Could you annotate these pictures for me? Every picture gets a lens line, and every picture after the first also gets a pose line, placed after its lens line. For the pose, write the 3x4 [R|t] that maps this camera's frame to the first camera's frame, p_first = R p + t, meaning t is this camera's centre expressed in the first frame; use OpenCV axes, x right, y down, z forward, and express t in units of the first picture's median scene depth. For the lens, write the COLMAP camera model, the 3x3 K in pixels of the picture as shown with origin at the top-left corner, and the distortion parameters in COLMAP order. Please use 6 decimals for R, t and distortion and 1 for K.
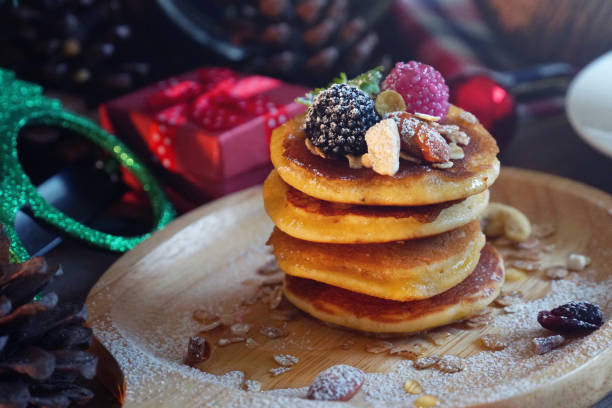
lens RADIAL K [[2217.6, 0, 306.0], [0, 2217.6, 204.0], [0, 0, 1]] dist [-0.016937, 1.459560]
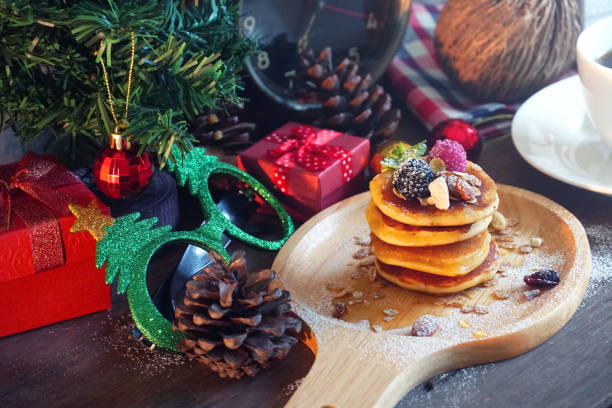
lens RADIAL K [[2217.6, 0, 306.0], [0, 2217.6, 204.0], [0, 0, 1]] dist [-0.016937, 1.459560]
pose [[0.992906, -0.057568, 0.104034, -0.257036], [0.049771, 0.995861, 0.076053, -0.156684], [-0.107981, -0.070335, 0.991662, -0.773486]]
